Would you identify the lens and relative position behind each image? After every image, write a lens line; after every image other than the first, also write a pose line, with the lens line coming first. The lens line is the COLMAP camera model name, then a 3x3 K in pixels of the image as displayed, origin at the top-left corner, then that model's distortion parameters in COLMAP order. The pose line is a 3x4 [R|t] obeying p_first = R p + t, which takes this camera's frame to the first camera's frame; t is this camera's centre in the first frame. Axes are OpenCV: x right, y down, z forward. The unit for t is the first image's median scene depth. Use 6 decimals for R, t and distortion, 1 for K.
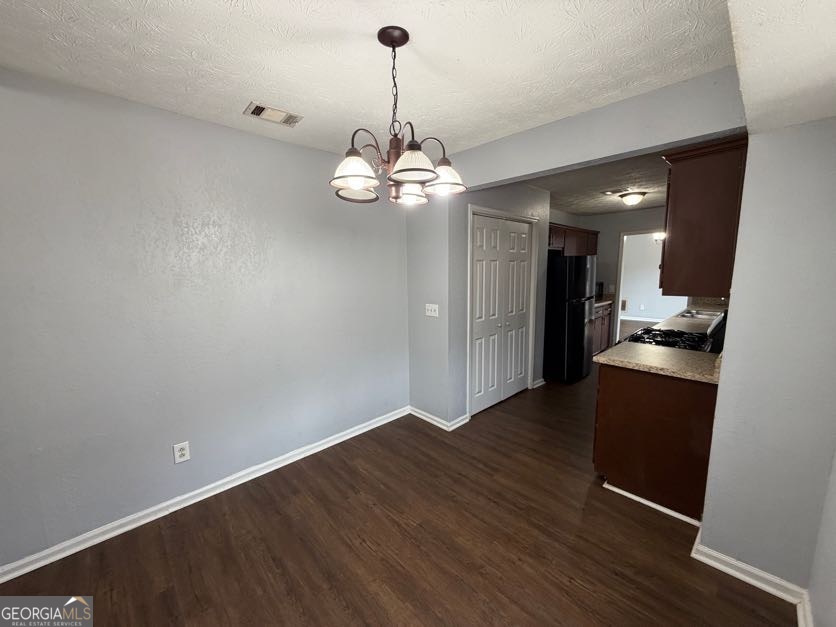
lens RADIAL K [[334.9, 0, 415.6], [0, 334.9, 311.8], [0, 0, 1]] dist [0.001558, -0.000413]
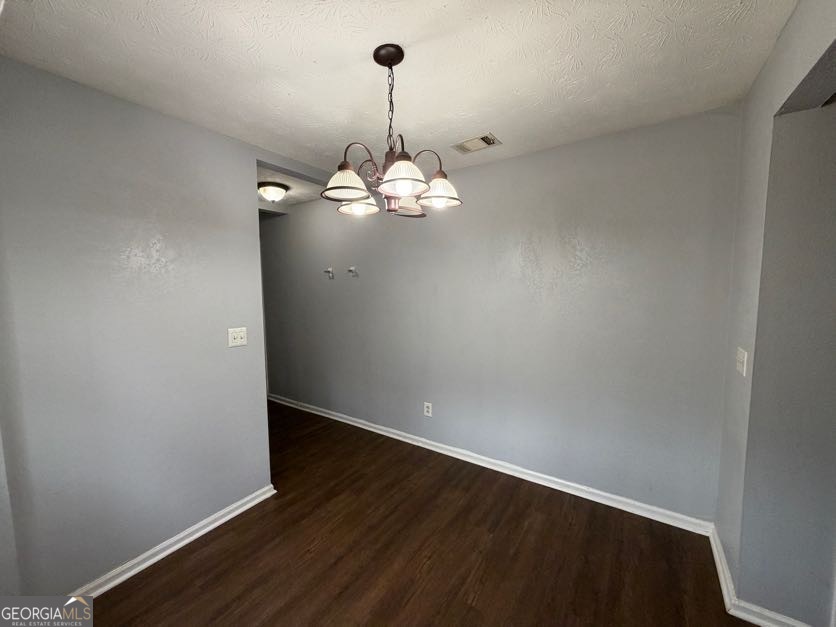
lens RADIAL K [[334.9, 0, 418.0], [0, 334.9, 315.5], [0, 0, 1]] dist [0.001558, -0.000413]
pose [[0.216248, 0.101912, -0.971005, 0.648337], [-0.121076, 0.989660, 0.076906, -0.083293], [0.968802, 0.100934, 0.226351, 0.603047]]
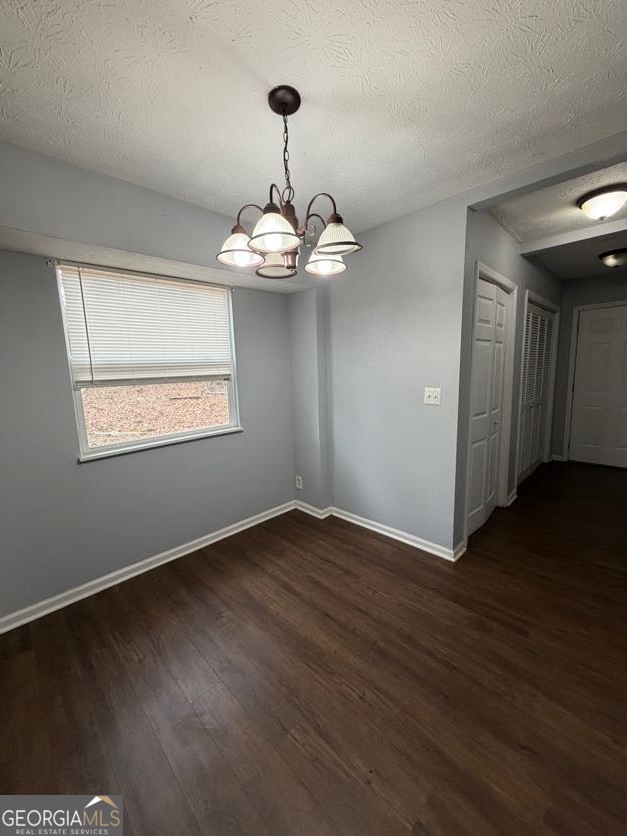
lens RADIAL K [[334.9, 0, 310.8], [0, 334.9, 416.1], [0, 0, 1]] dist [0.001558, -0.000413]
pose [[-0.998853, 0.047869, -0.001003, -0.062394], [0.045782, 0.961016, 0.272676, -0.130949], [0.014016, 0.272318, -0.962105, 1.398727]]
